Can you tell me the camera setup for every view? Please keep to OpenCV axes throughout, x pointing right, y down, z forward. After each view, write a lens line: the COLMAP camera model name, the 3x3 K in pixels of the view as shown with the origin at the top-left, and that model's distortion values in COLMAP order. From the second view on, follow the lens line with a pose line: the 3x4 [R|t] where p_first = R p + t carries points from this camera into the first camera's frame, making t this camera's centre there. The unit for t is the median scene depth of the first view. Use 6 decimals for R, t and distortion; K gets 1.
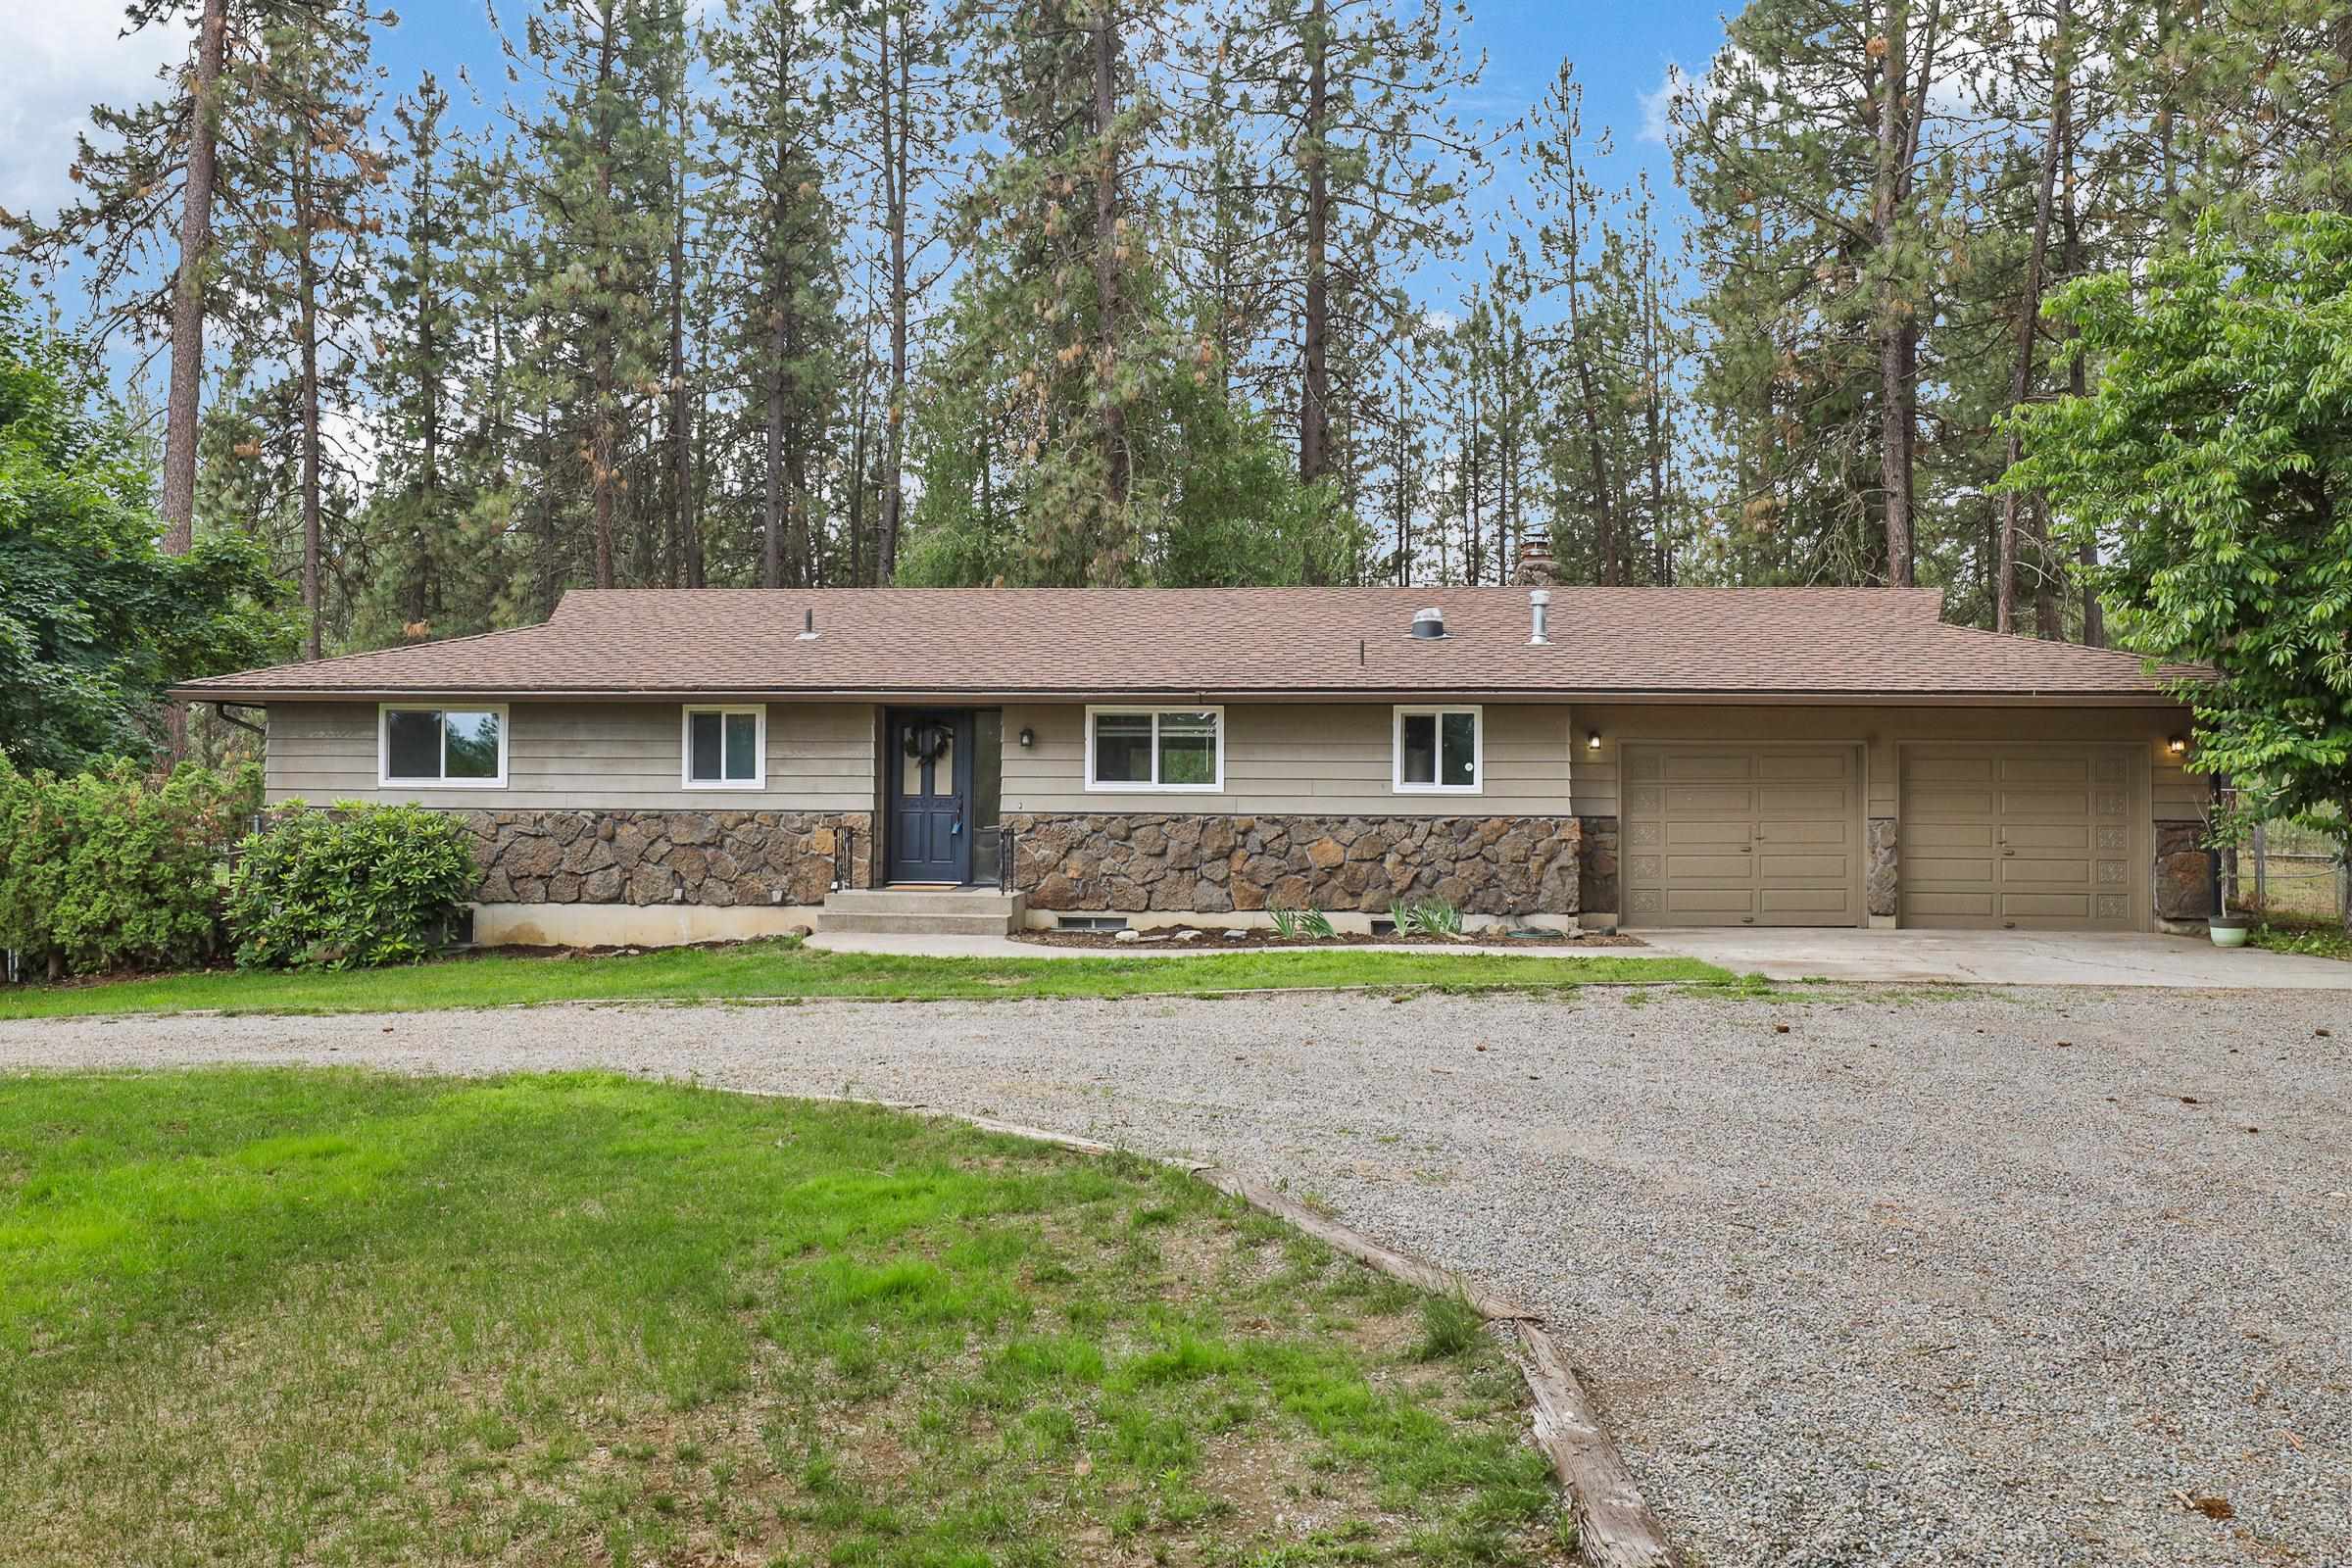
lens RADIAL K [[1918.5, 0, 1173.0], [0, 1918.5, 785.8], [0, 0, 1]] dist [-0.001506, 0.003390]
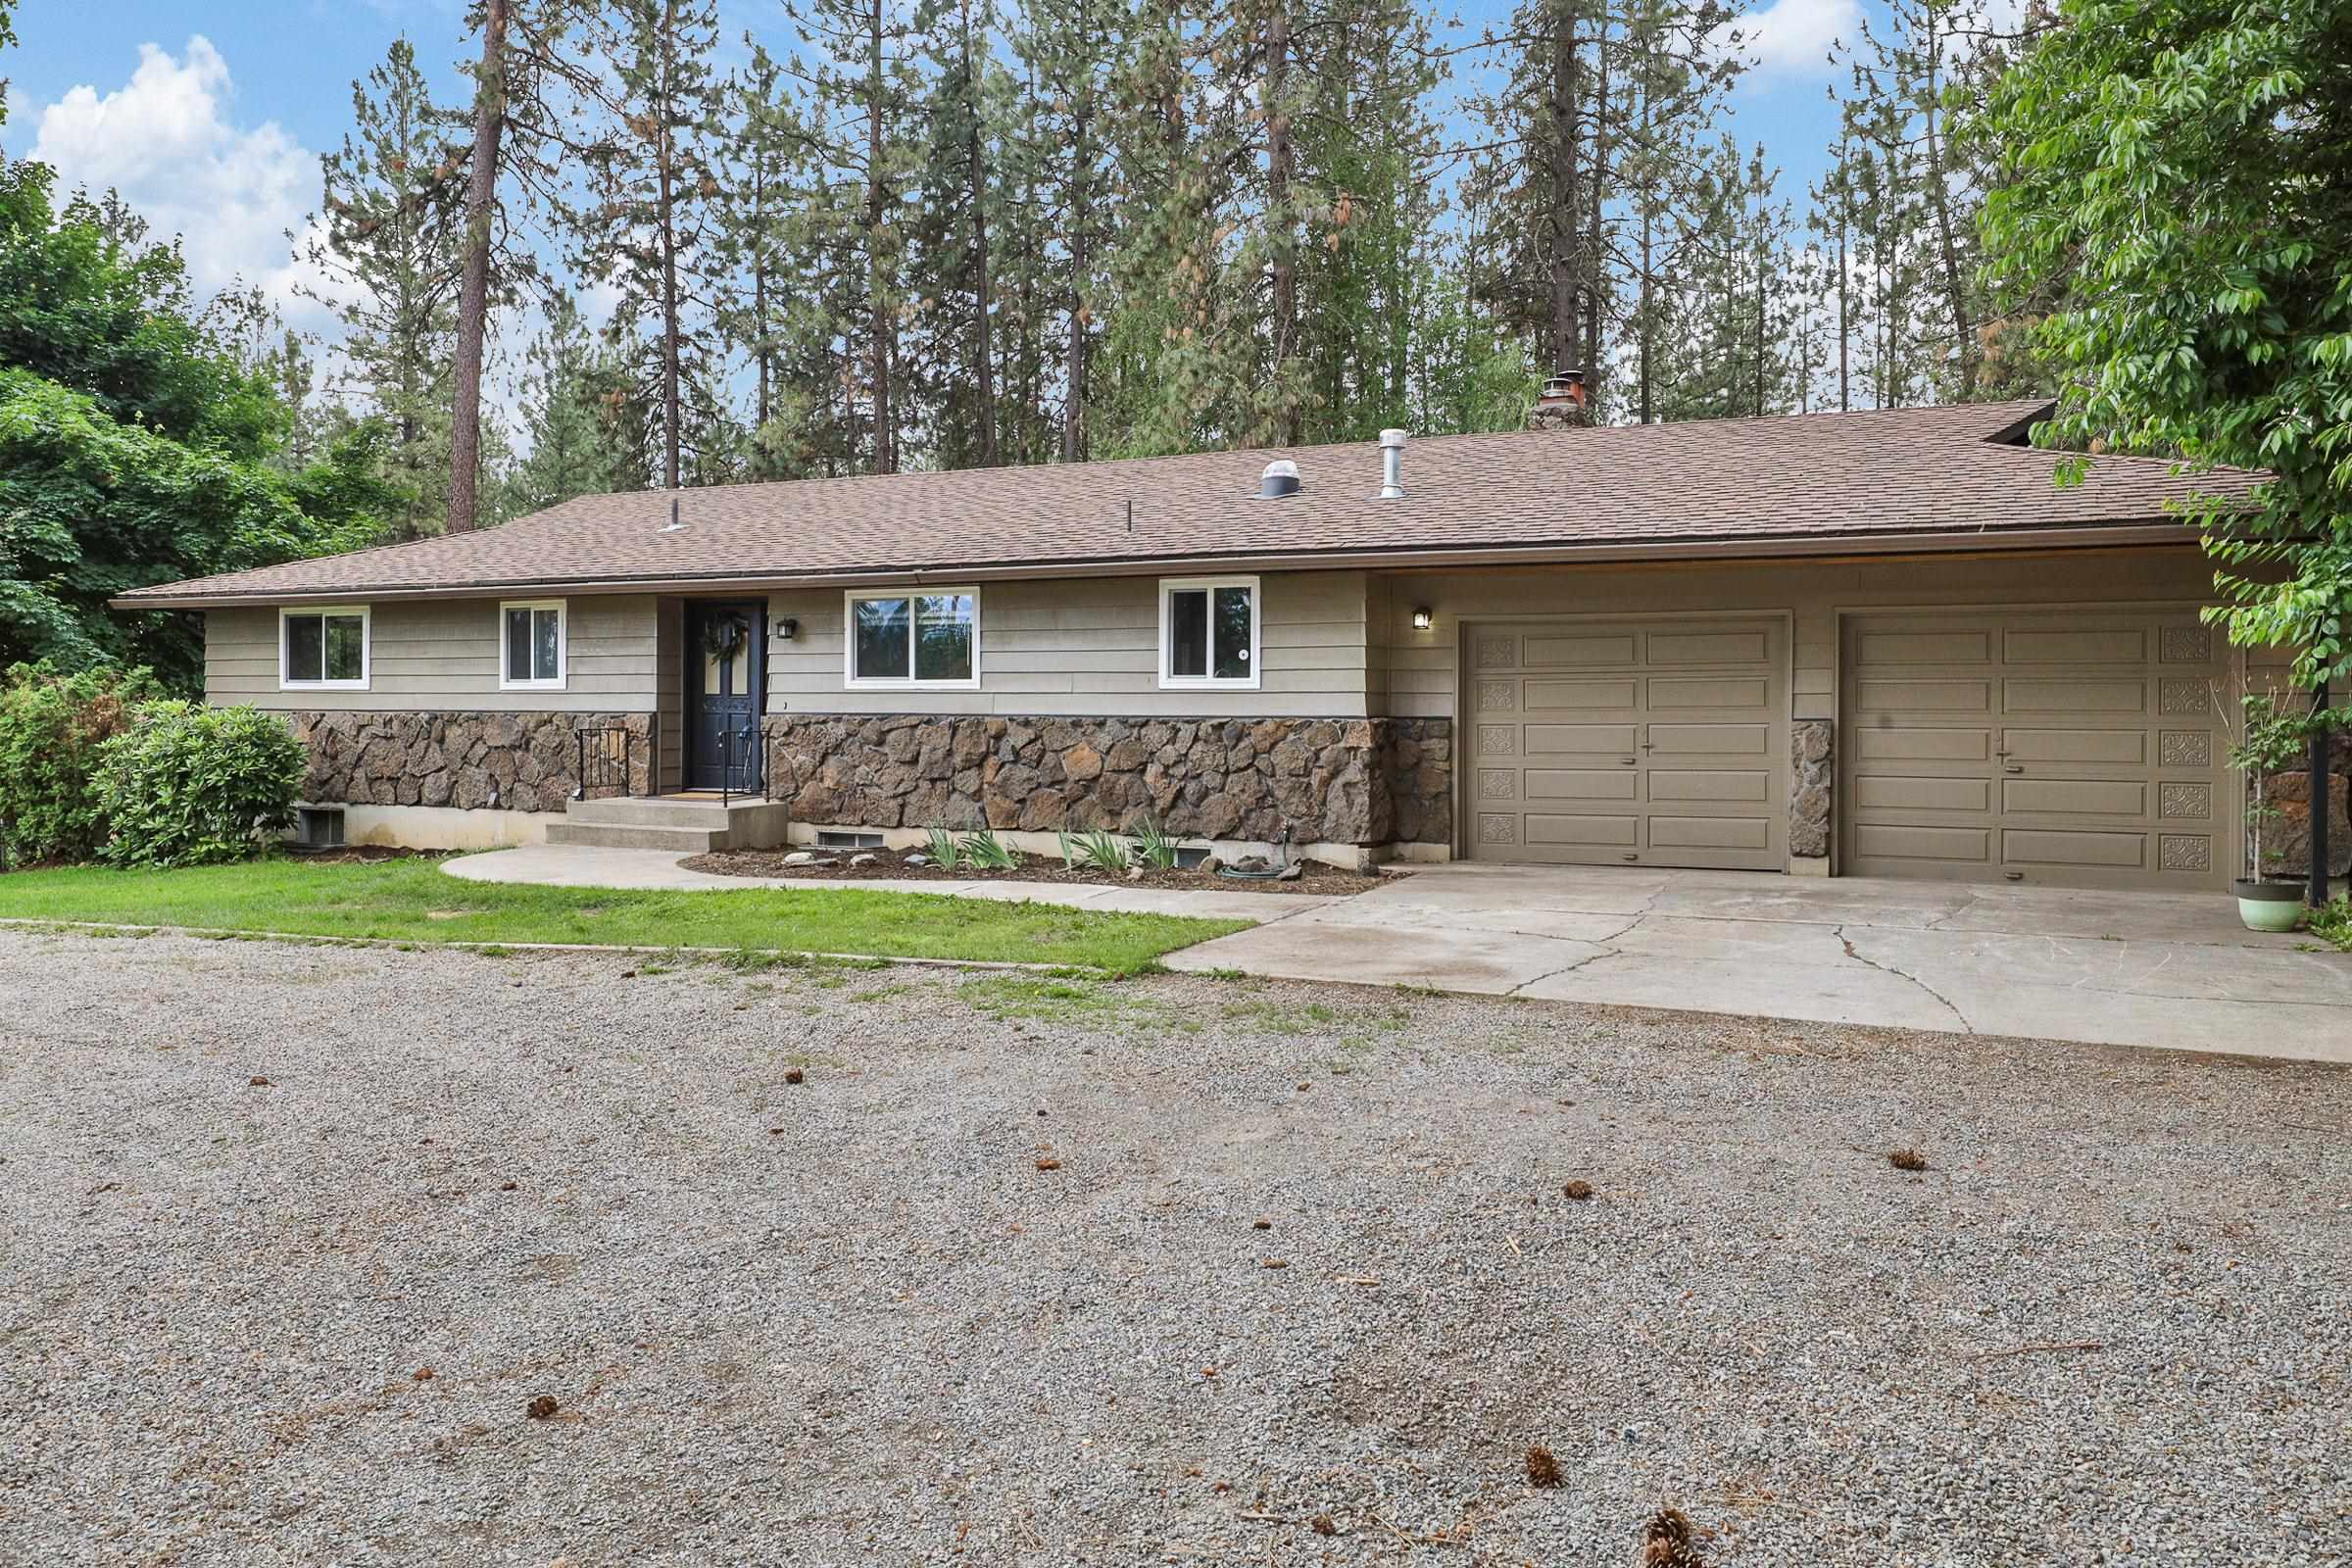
lens RADIAL K [[1671.4, 0, 1167.6], [0, 1671.4, 759.5], [0, 0, 1]] dist [-0.006485, -0.006637]
pose [[0.937427, 0.008219, -0.348086, 0.359466], [0.006242, 0.999164, 0.040403, 0.005247], [0.348127, -0.040047, 0.936592, 0.338810]]
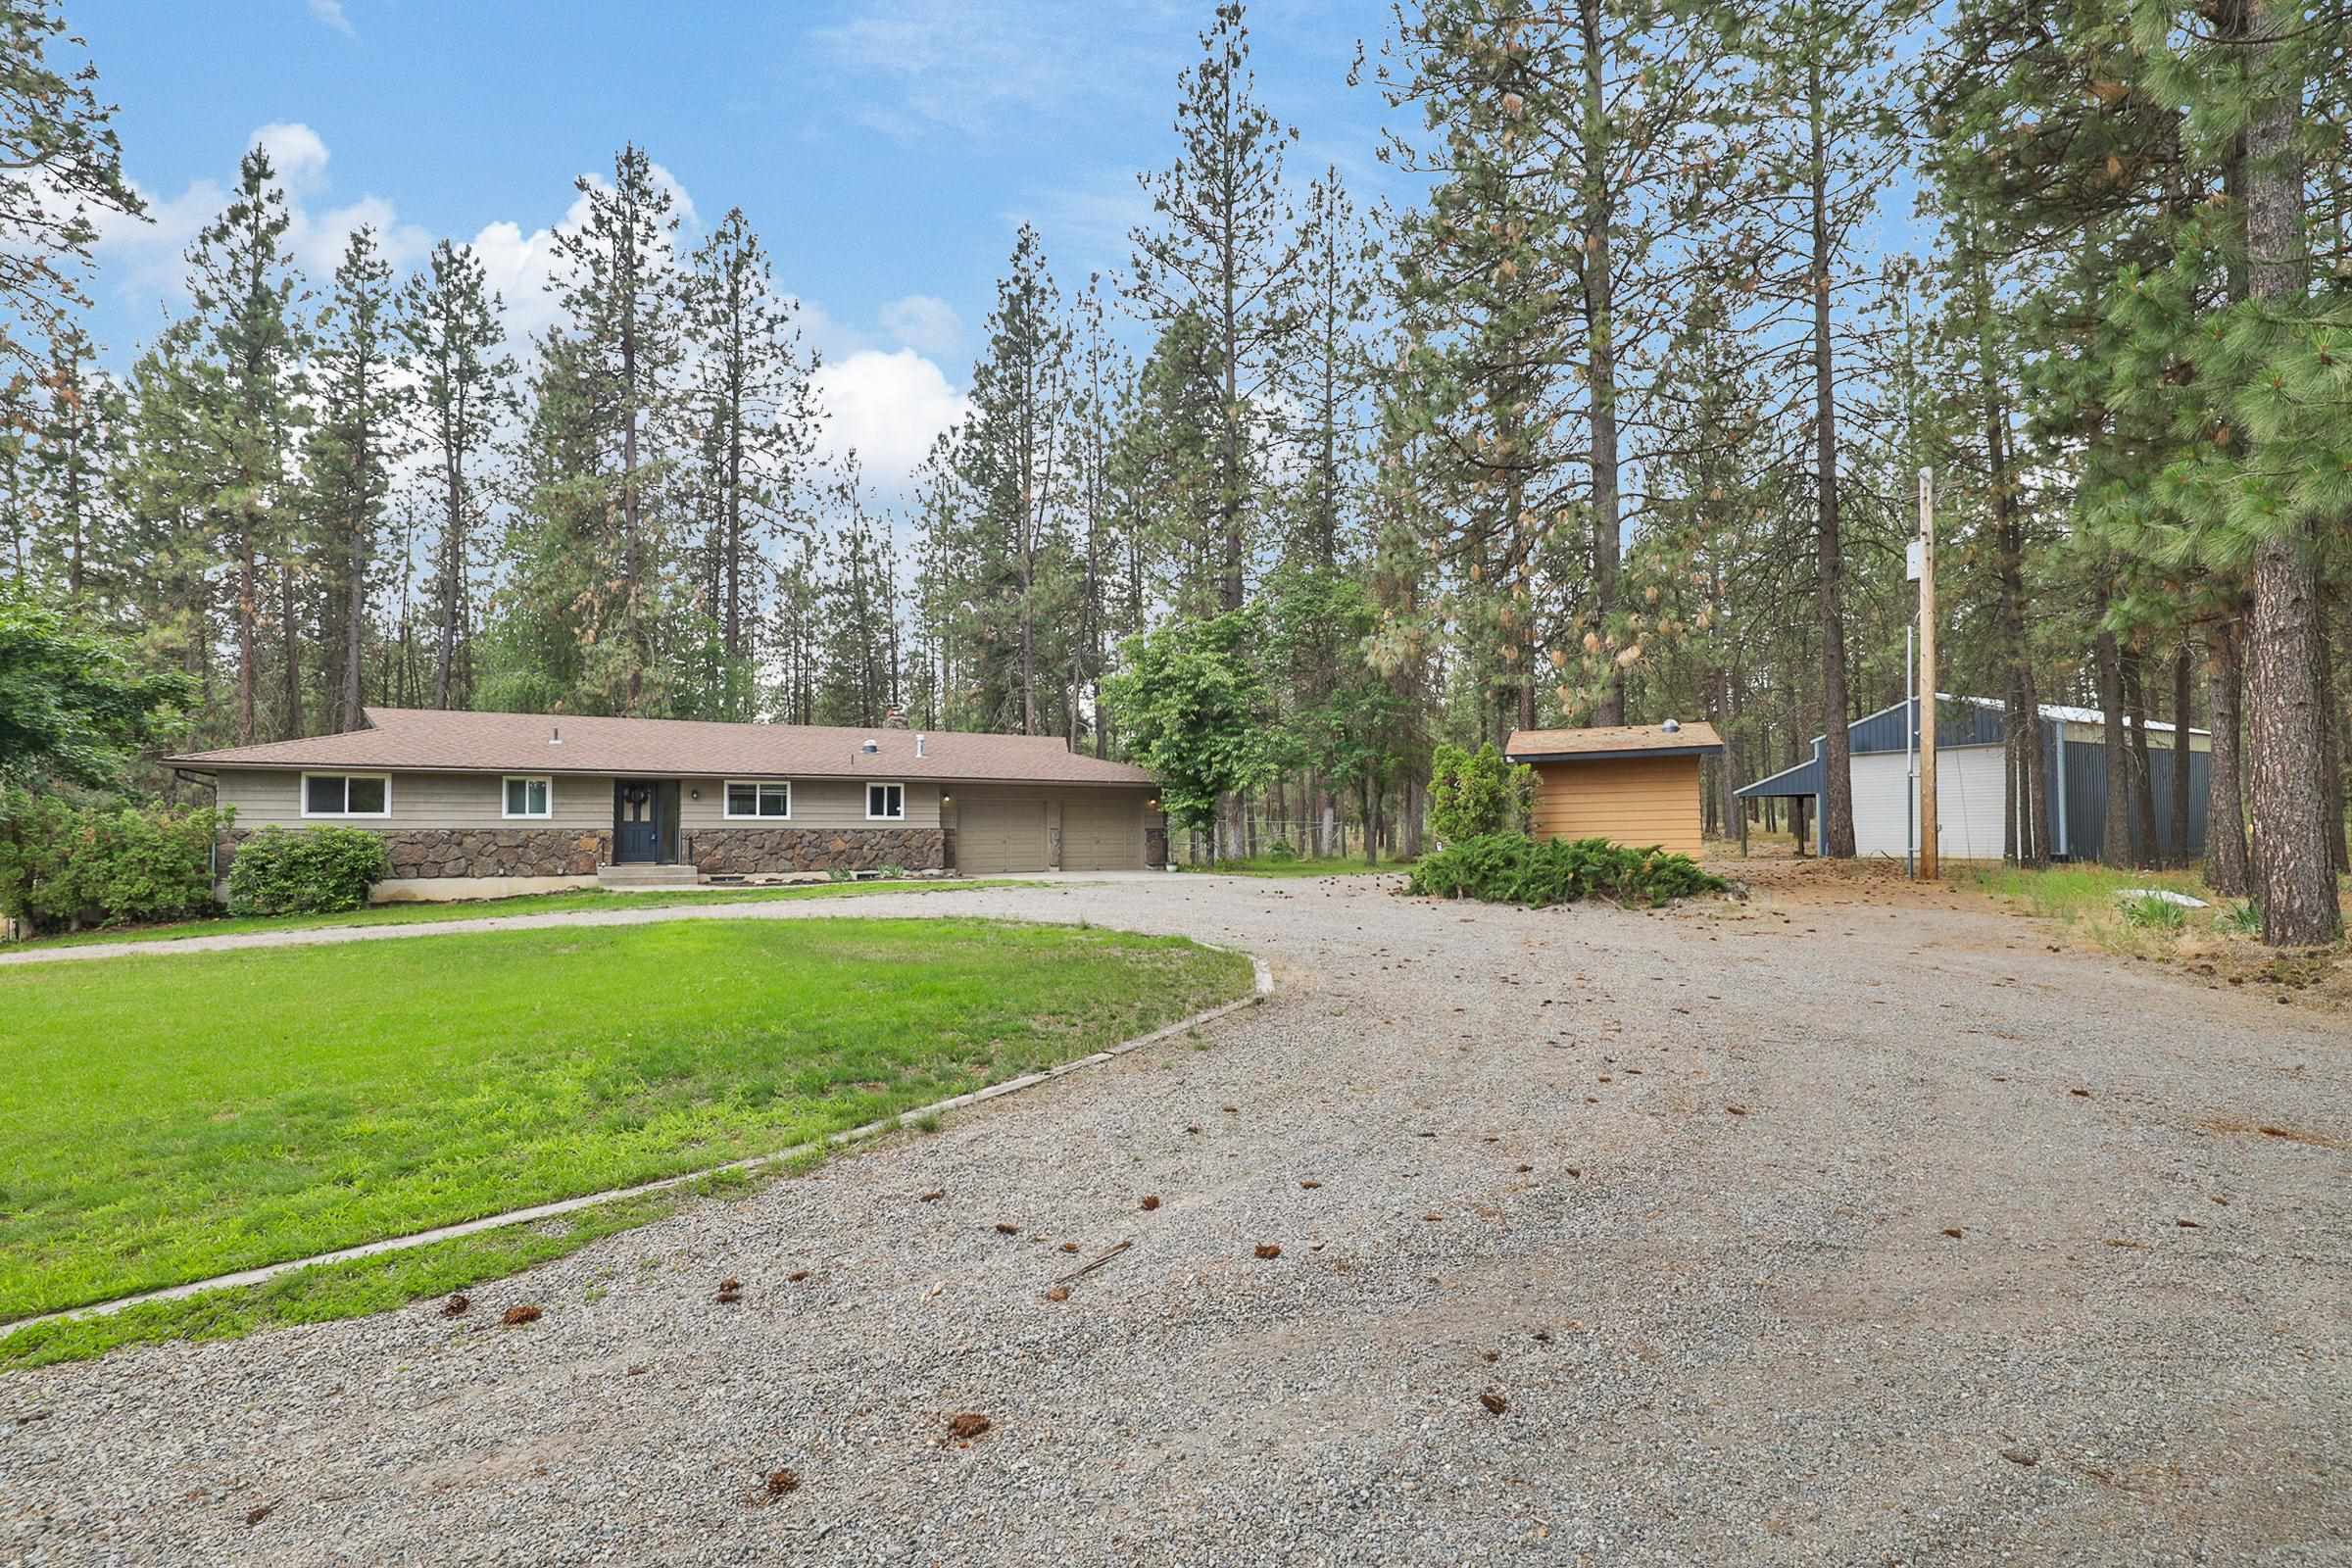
lens RADIAL K [[1165.5, 0, 1218.7], [0, 1165.5, 789.0], [0, 0, 1]] dist [0.004132, 0.000776]
pose [[0.831643, 0.012783, 0.555163, -0.318636], [0.001417, 0.999683, -0.025141, 0.002606], [-0.555308, 0.021695, 0.831362, -0.429906]]
